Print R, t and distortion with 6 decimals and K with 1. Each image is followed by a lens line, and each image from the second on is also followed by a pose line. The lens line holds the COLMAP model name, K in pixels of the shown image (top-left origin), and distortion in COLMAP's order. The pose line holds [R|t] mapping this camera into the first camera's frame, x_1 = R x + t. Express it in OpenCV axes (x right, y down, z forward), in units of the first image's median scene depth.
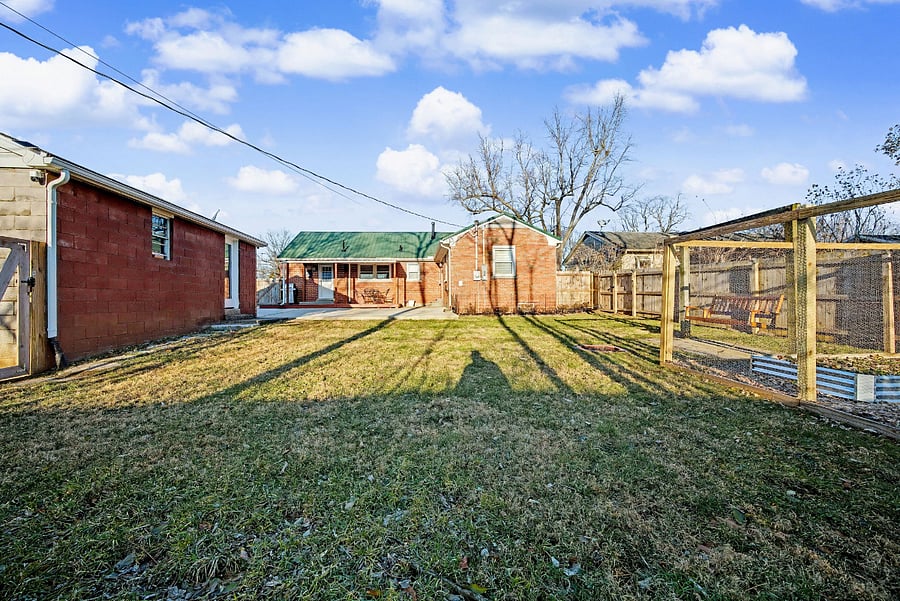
lens RADIAL K [[352.4, 0, 449.5], [0, 352.4, 300.9], [0, 0, 1]] dist [-0.002050, 0.001196]
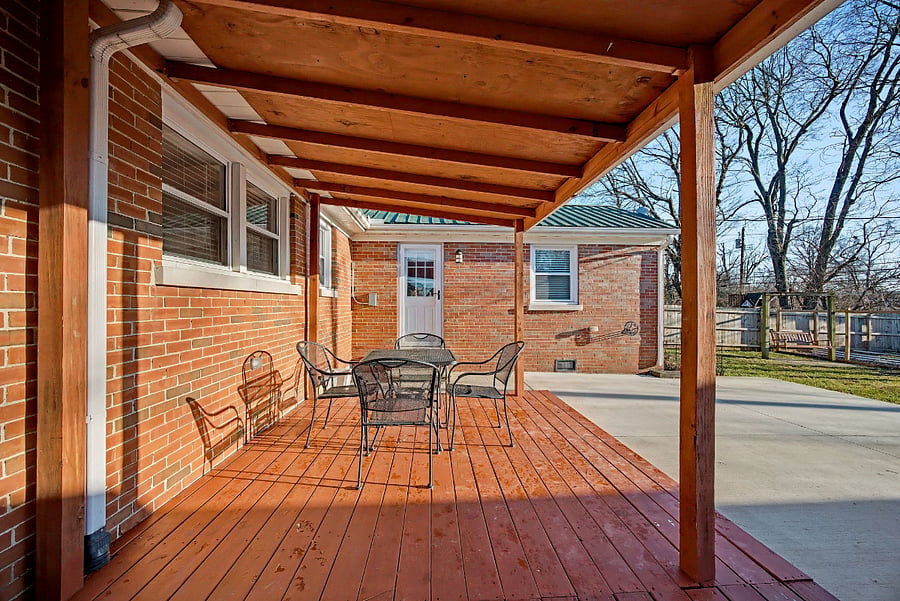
lens RADIAL K [[352.4, 0, 451.8], [0, 352.4, 302.2], [0, 0, 1]] dist [-0.002050, 0.001196]
pose [[0.031850, 0.011715, 0.999424, -0.570894], [-0.003784, 0.999926, -0.011600, -0.076363], [-0.999486, -0.003412, 0.031892, 1.443800]]
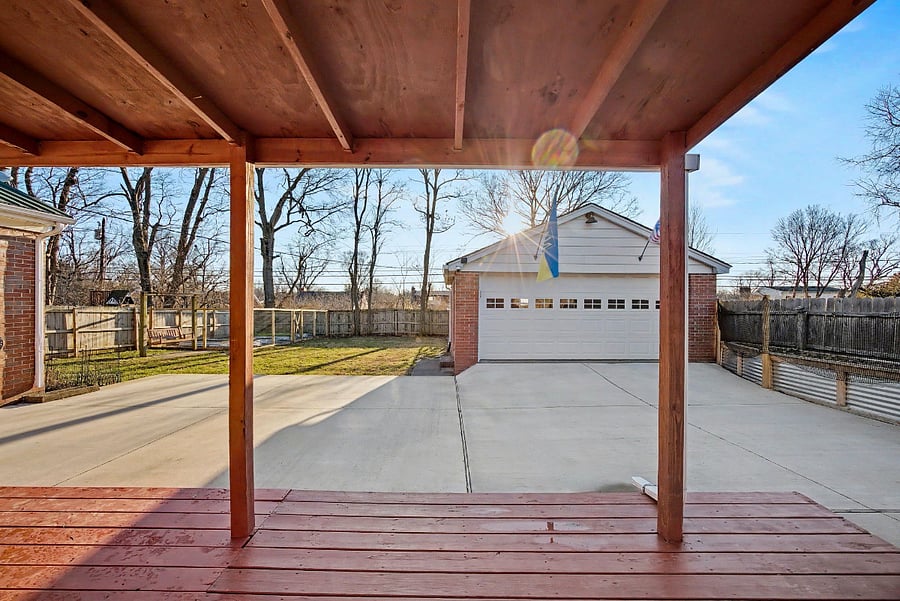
lens RADIAL K [[352.4, 0, 458.2], [0, 352.4, 296.7], [0, 0, 1]] dist [-0.002050, 0.001196]
pose [[-0.995744, -0.003020, 0.092114, -0.555817], [-0.004685, 0.999830, -0.017861, -0.091984], [-0.092044, -0.018216, -0.995588, 1.528495]]
